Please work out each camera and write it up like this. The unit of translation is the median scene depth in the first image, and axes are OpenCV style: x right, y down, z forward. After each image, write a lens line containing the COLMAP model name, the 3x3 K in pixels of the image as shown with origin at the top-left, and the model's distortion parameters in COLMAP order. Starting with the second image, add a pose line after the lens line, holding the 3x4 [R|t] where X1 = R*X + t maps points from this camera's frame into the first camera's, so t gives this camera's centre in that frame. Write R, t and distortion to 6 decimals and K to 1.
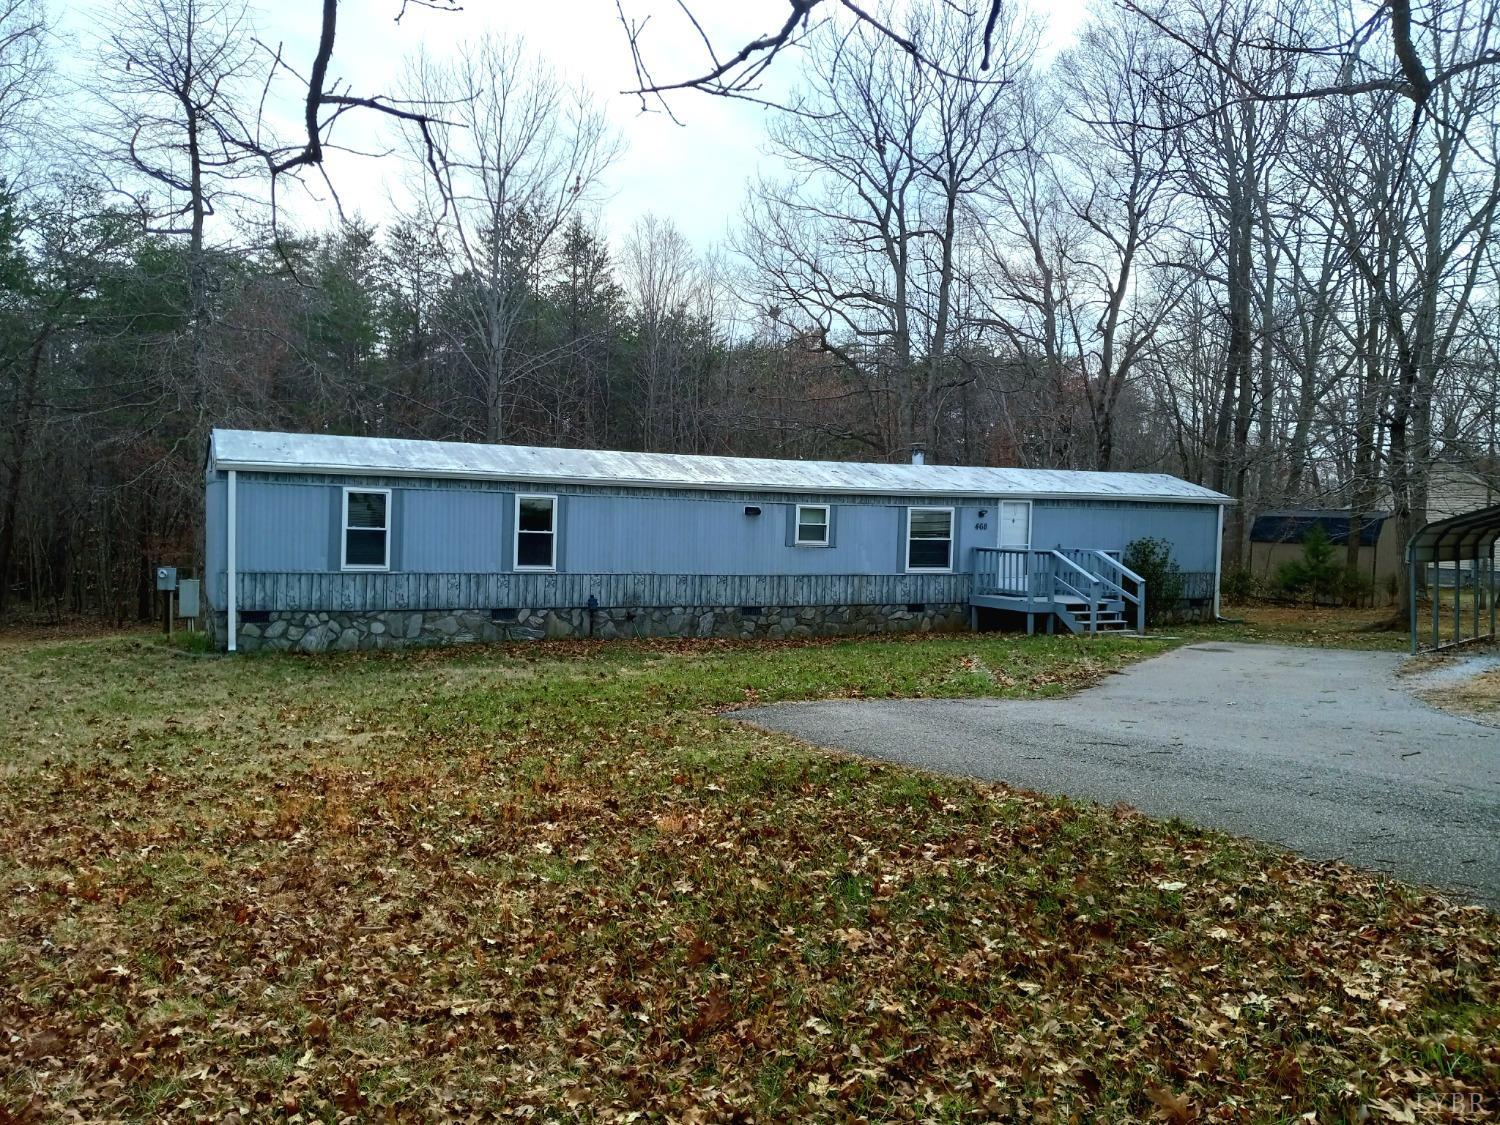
lens RADIAL K [[1205.8, 0, 755.4], [0, 1205.8, 566.3], [0, 0, 1]] dist [0.026912, -0.011497]
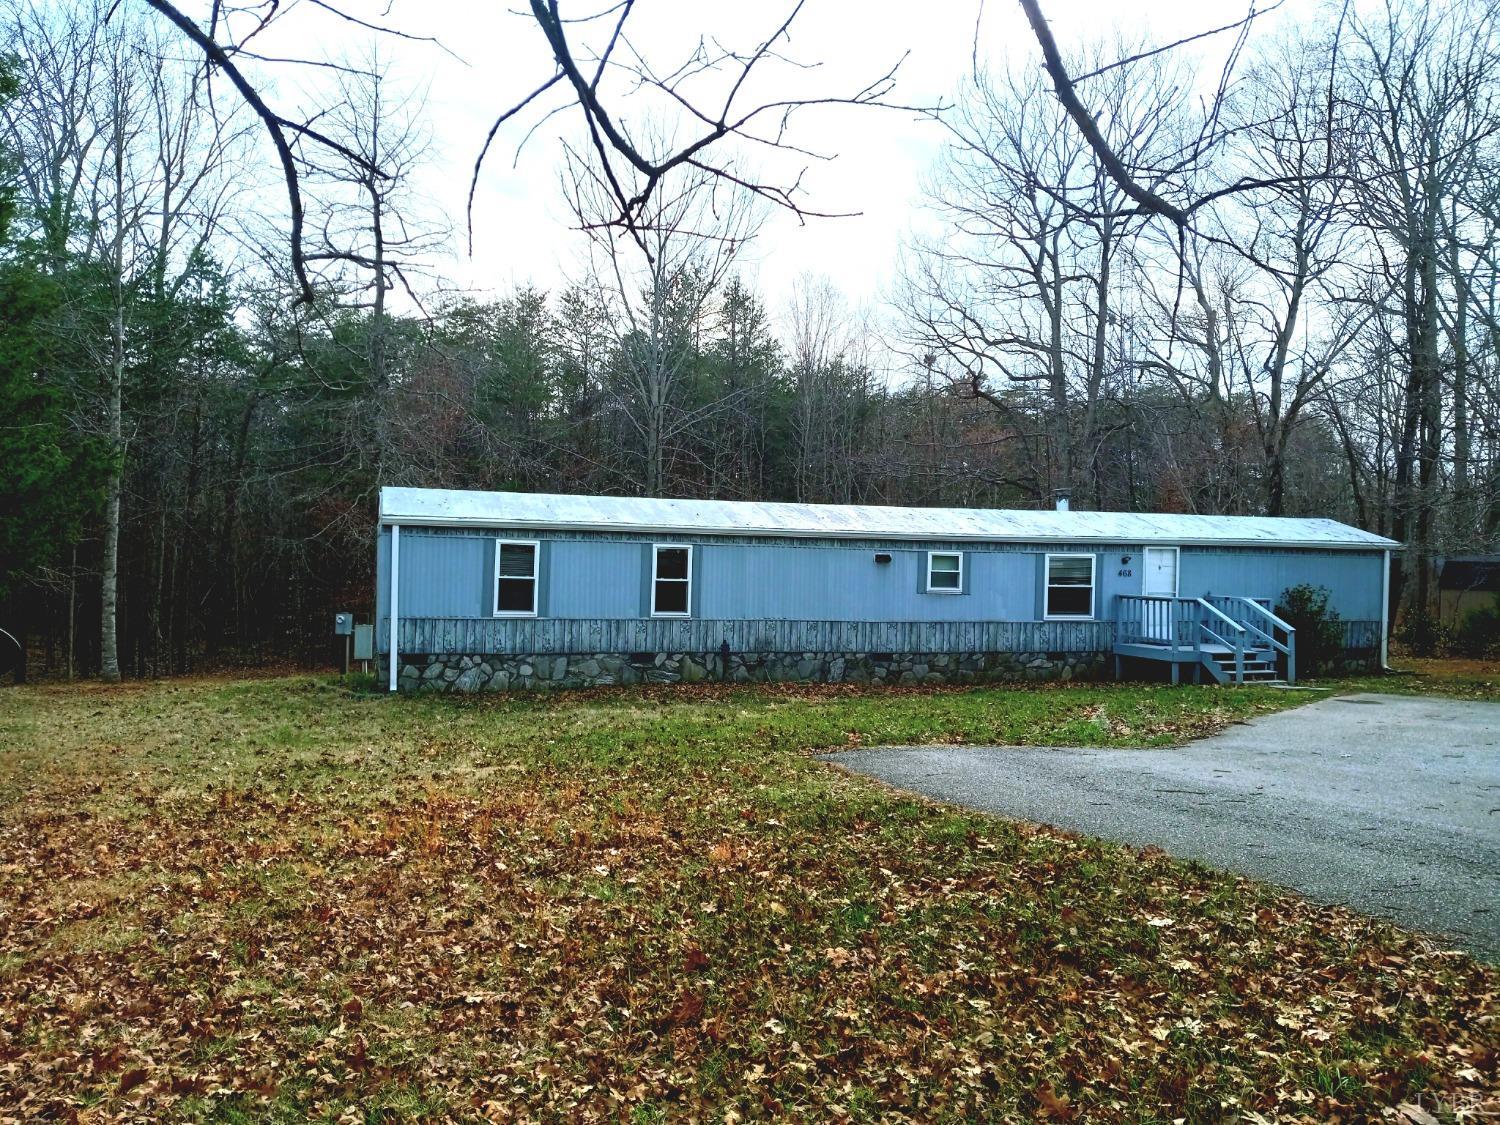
lens RADIAL K [[1205.8, 0, 755.4], [0, 1205.8, 566.3], [0, 0, 1]] dist [0.026912, -0.011497]
pose [[0.989842, -0.003360, -0.142130, 0.036993], [-0.002074, 0.999273, -0.038073, -0.000828], [0.142155, 0.037981, 0.989116, -0.024656]]
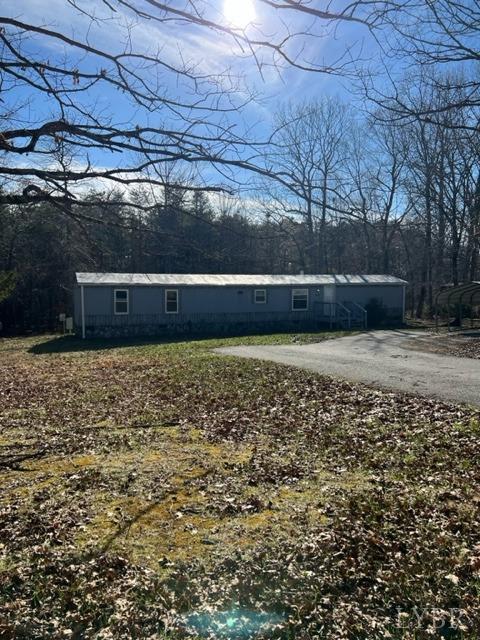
lens RADIAL K [[480.1, 0, 242.8], [0, 480.1, 319.7], [0, 0, 1]] dist [0.056058, -0.058544]
pose [[0.996726, -0.020977, -0.078085, 0.107948], [0.022956, 0.999435, 0.024539, -0.005333], [0.077526, -0.026251, 0.996645, -0.283630]]
